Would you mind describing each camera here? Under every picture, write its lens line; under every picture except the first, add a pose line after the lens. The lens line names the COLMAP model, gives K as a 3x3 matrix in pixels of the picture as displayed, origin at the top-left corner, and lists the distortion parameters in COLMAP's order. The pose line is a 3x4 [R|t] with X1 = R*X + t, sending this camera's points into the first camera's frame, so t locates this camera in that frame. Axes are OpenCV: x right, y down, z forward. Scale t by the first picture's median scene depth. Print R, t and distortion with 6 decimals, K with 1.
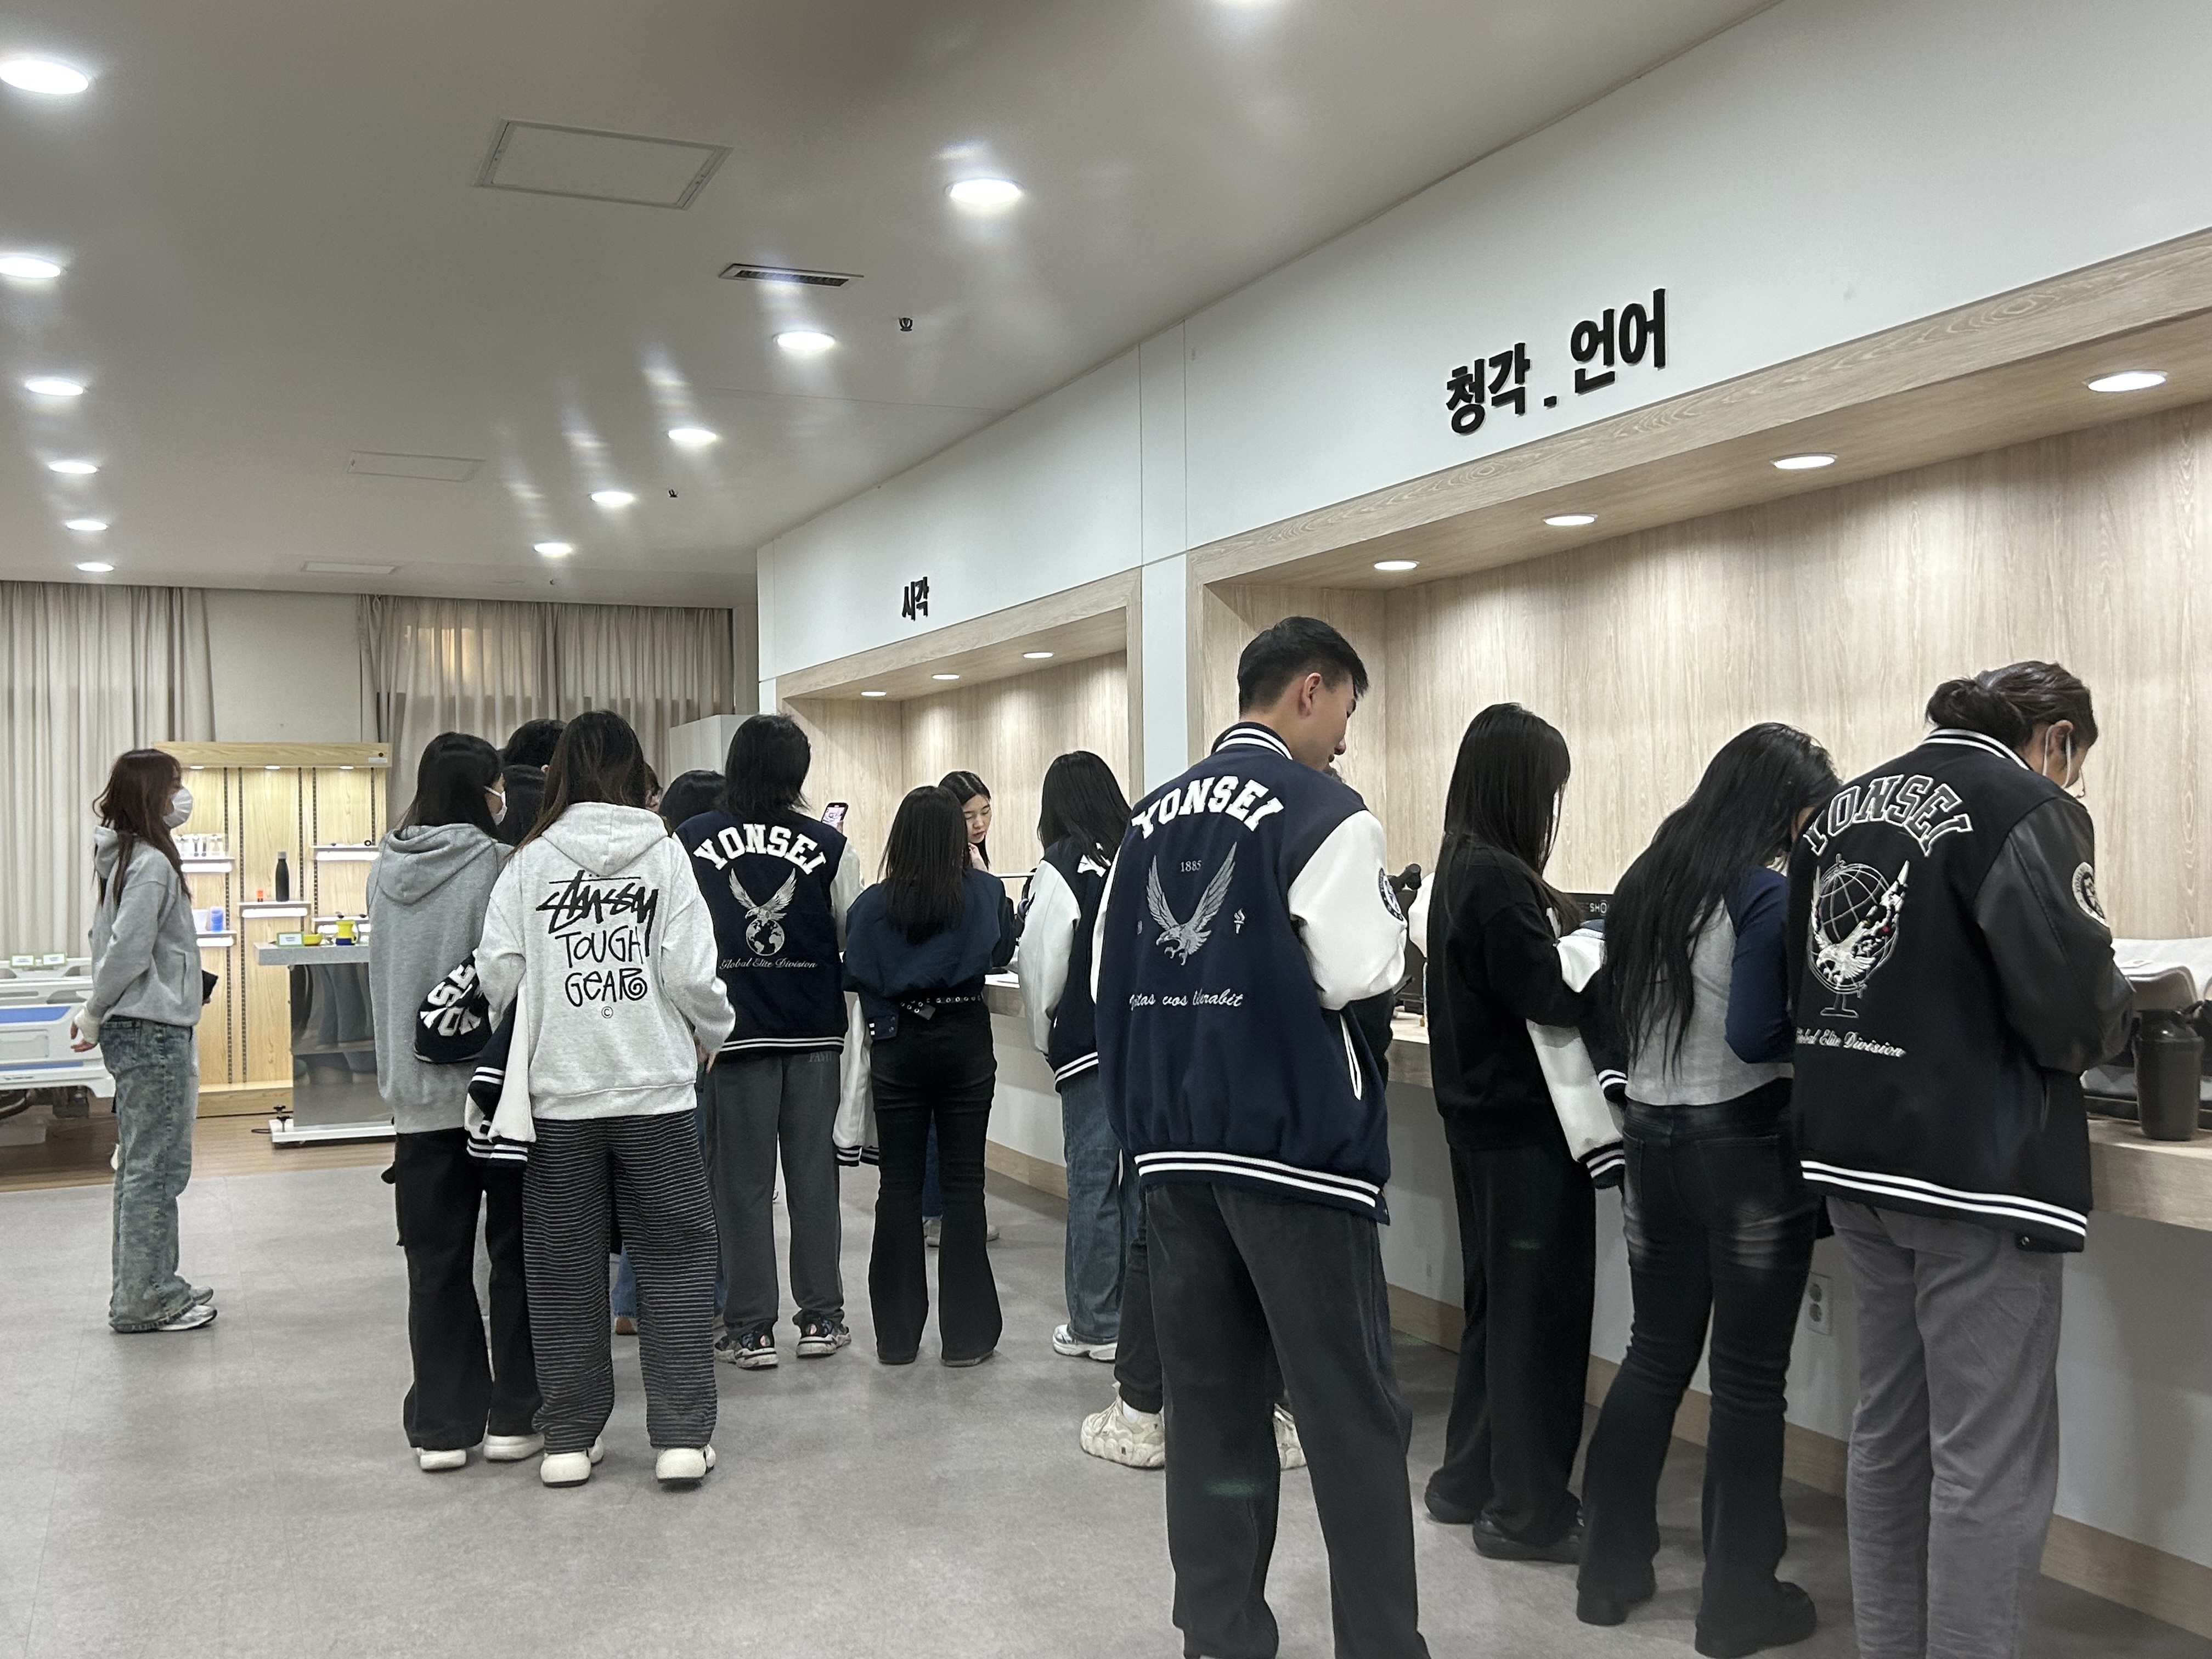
lens RADIAL K [[2149.6, 0, 1081.4], [0, 2149.6, 843.5], [0, 0, 1]] dist [0.025792, 0.000000]
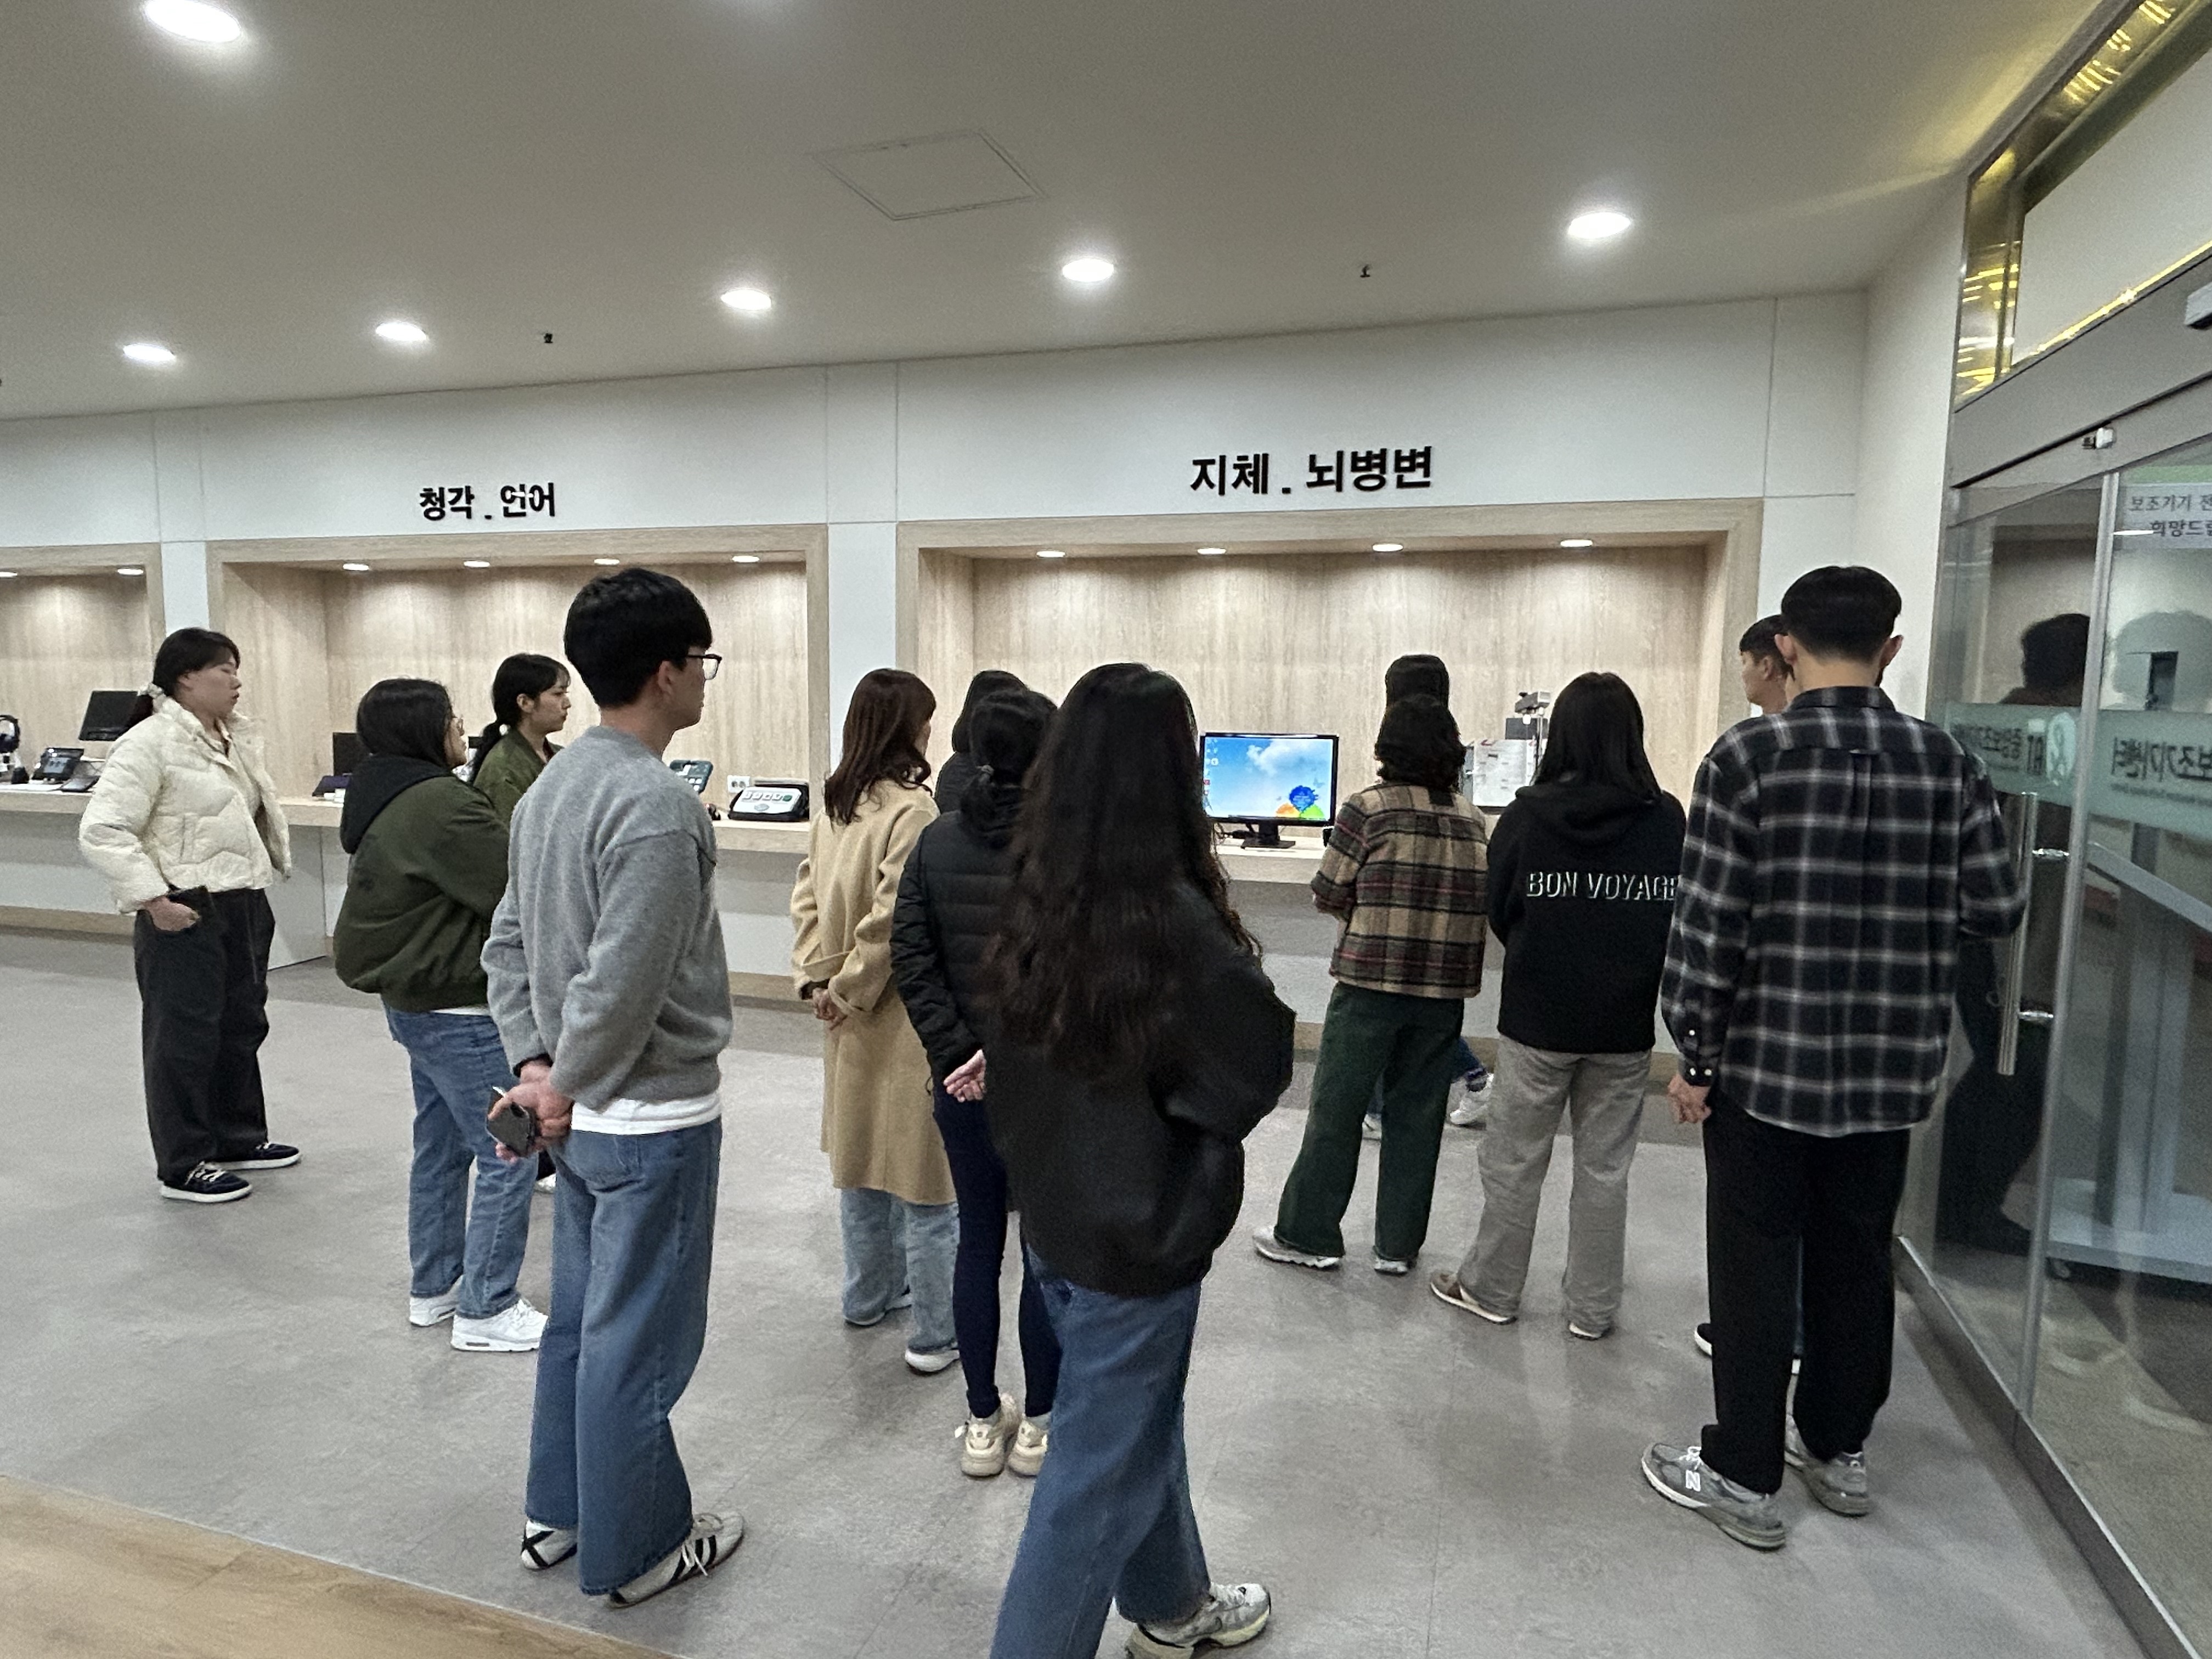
lens RADIAL K [[1284.1, 0, 1092.4], [0, 1284.1, 820.2], [0, 0, 1]] dist [-0.011646, -0.004063]
pose [[0.639812, -0.058291, 0.766318, -0.375680], [-0.025261, 0.994986, 0.096776, -0.034174], [-0.768116, -0.081277, 0.635131, -0.311381]]
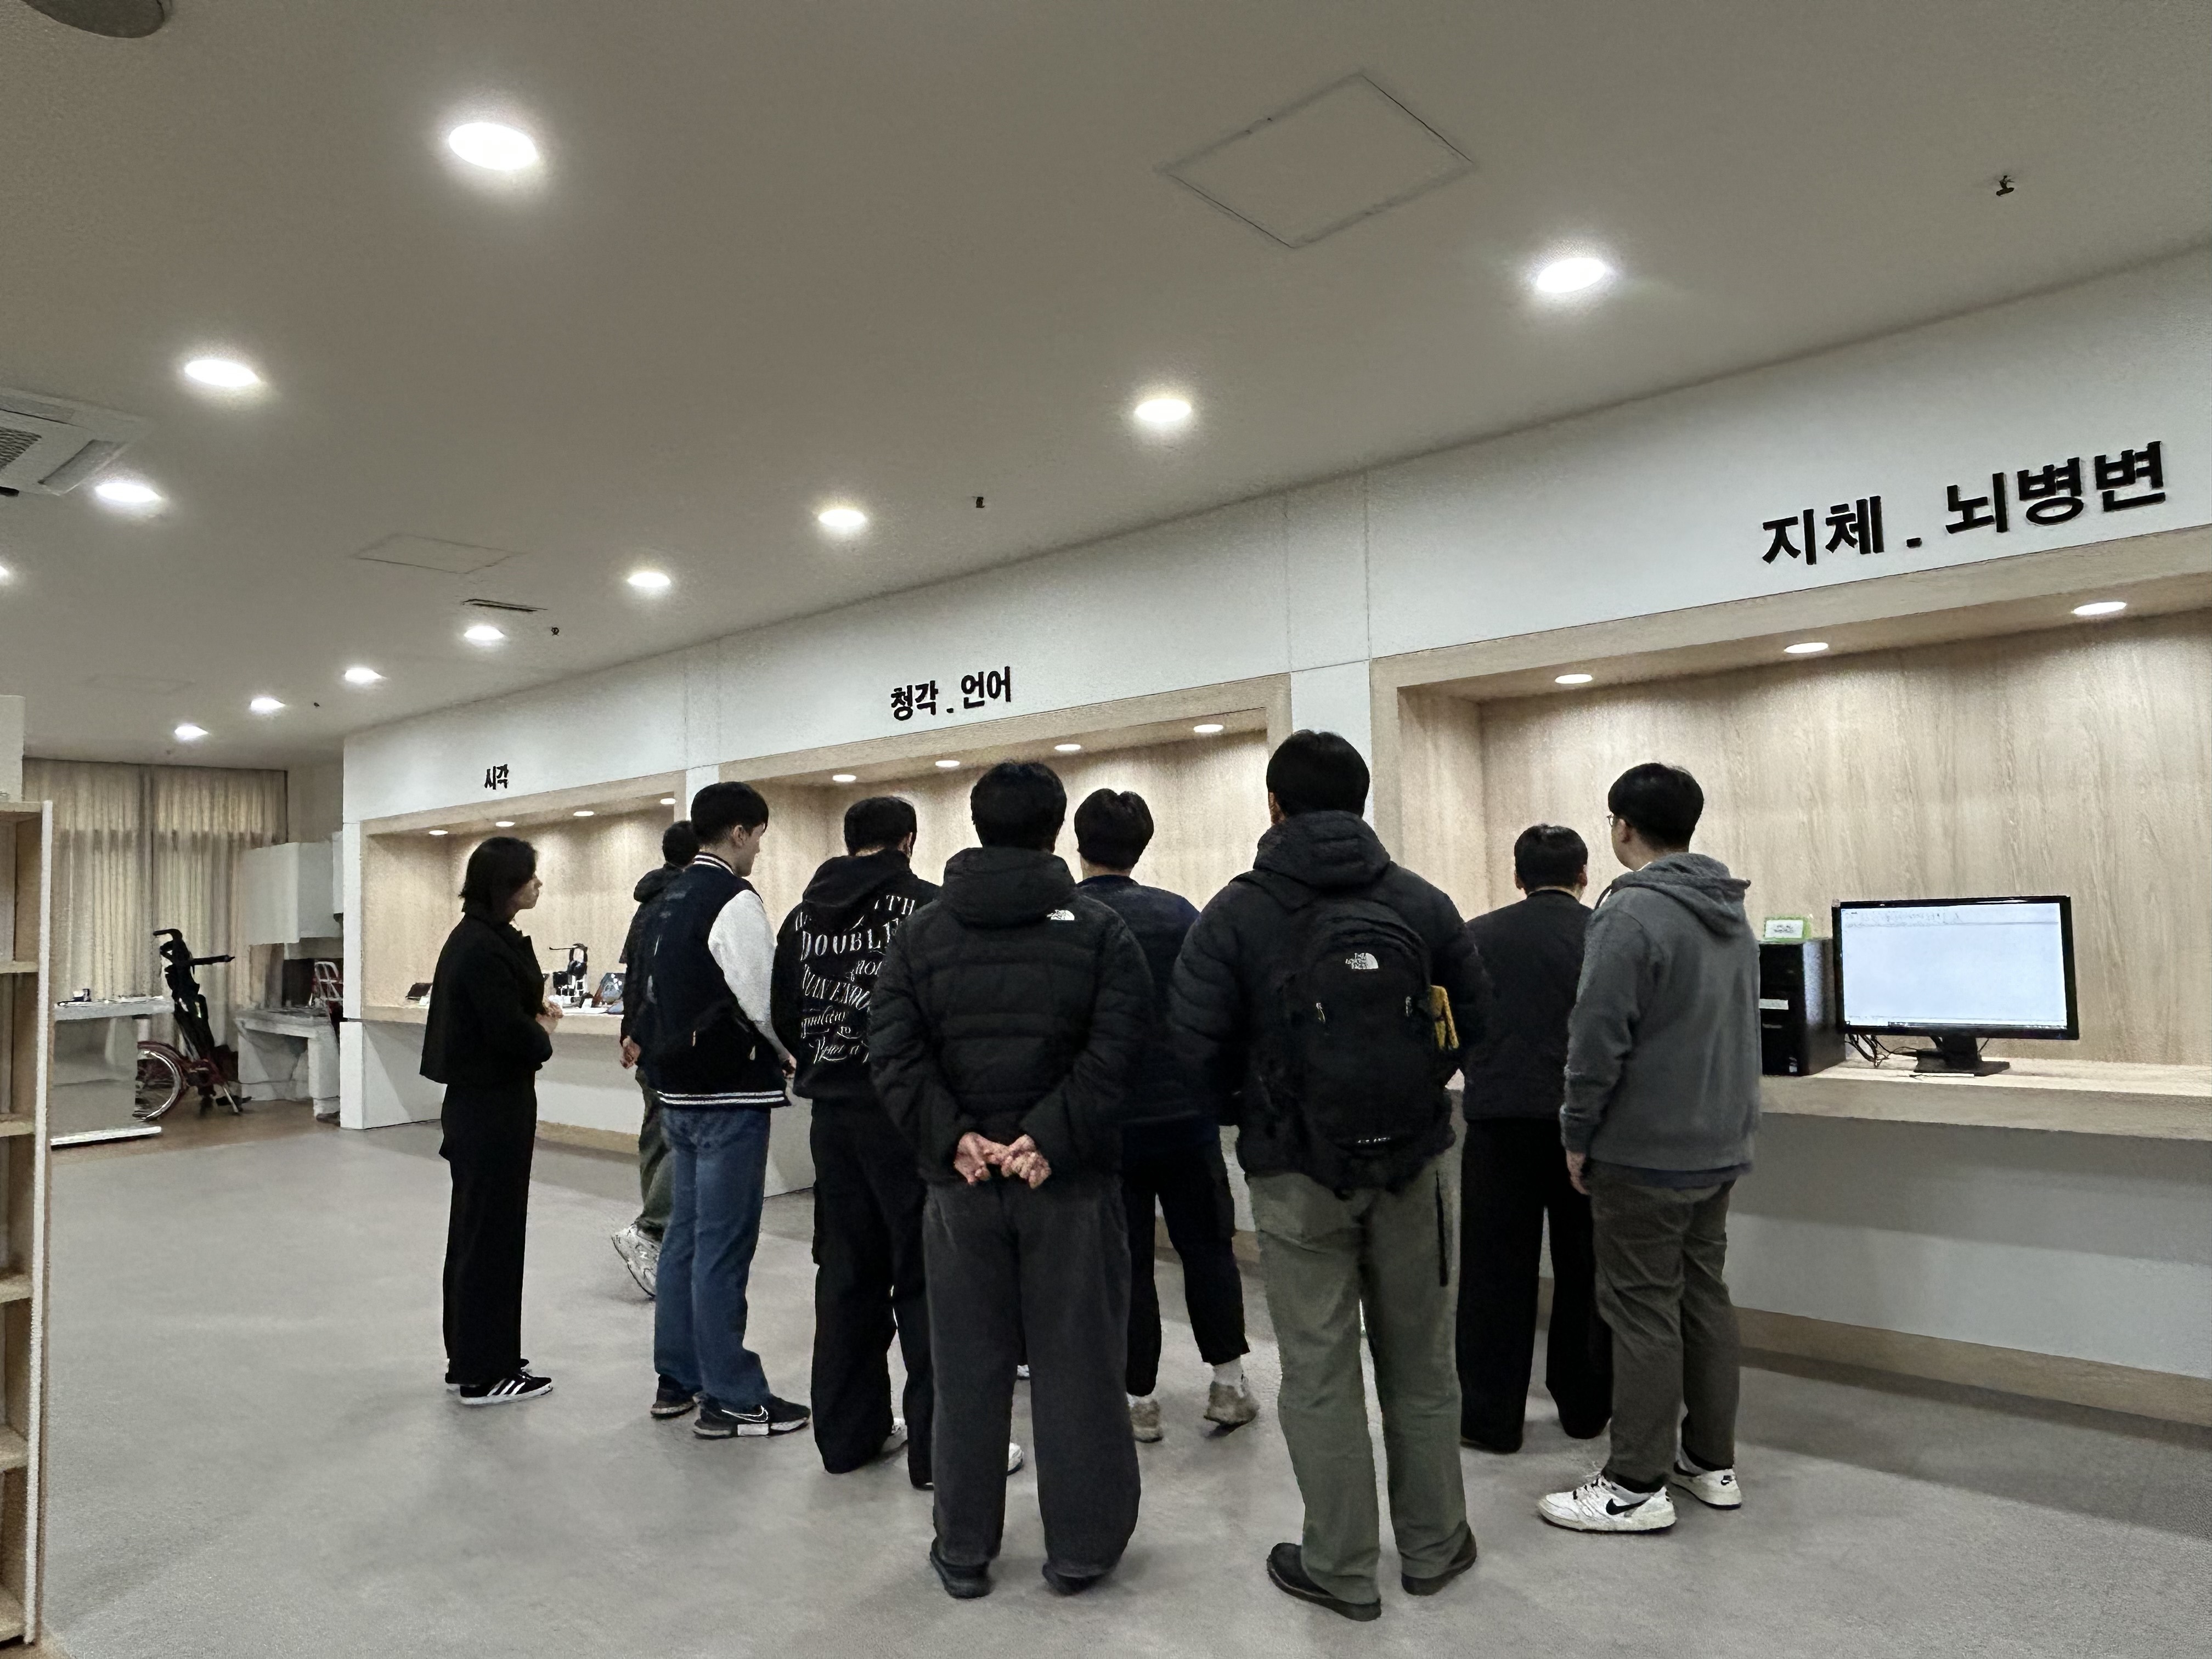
lens RADIAL K [[1389.4, 0, 1105.8], [0, 1389.4, 826.8], [0, 0, 1]] dist [-0.004419, -0.008848]
pose [[0.898215, 0.016668, 0.439241, -0.213612], [0.013606, 0.997748, -0.065684, -0.002625], [-0.439346, 0.064975, 0.895965, -0.238035]]
